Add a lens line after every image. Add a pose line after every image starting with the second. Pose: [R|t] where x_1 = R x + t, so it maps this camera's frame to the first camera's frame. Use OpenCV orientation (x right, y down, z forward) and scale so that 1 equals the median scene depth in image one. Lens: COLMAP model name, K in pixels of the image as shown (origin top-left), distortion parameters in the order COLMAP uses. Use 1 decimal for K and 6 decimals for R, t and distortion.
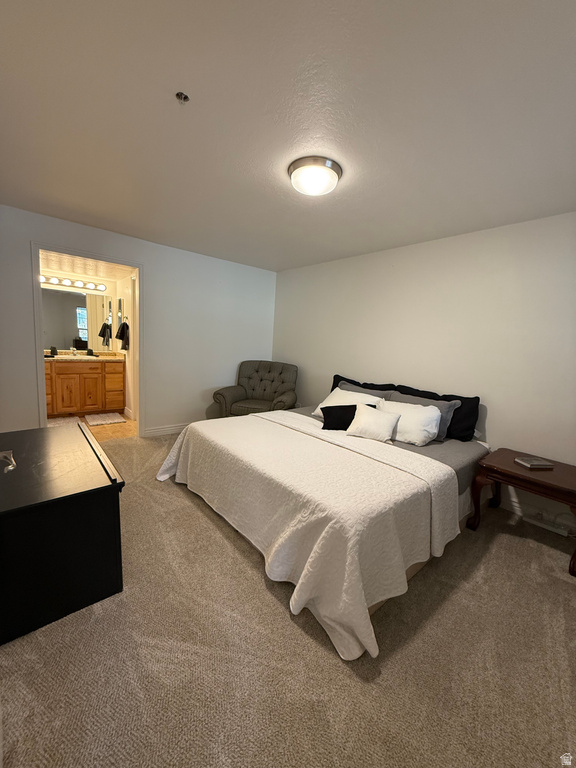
lens RADIAL K [[305.9, 0, 292.0], [0, 305.9, 381.8], [0, 0, 1]] dist [-0.000327, 0.000625]
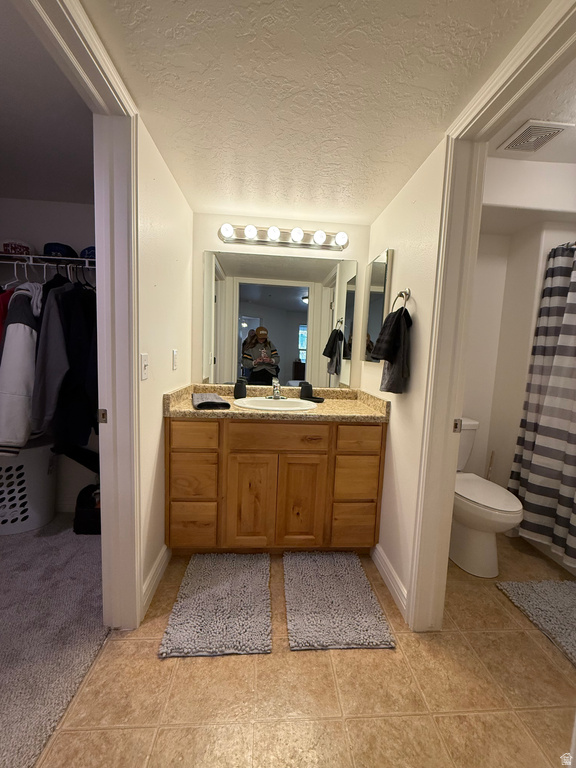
lens RADIAL K [[305.9, 0, 312.6], [0, 305.9, 384.6], [0, 0, 1]] dist [-0.000327, 0.000625]
pose [[0.843548, 0.036351, -0.535822, -0.439959], [-0.068618, 0.996825, -0.040399, -0.092951], [0.532652, 0.070845, 0.843364, 0.667009]]
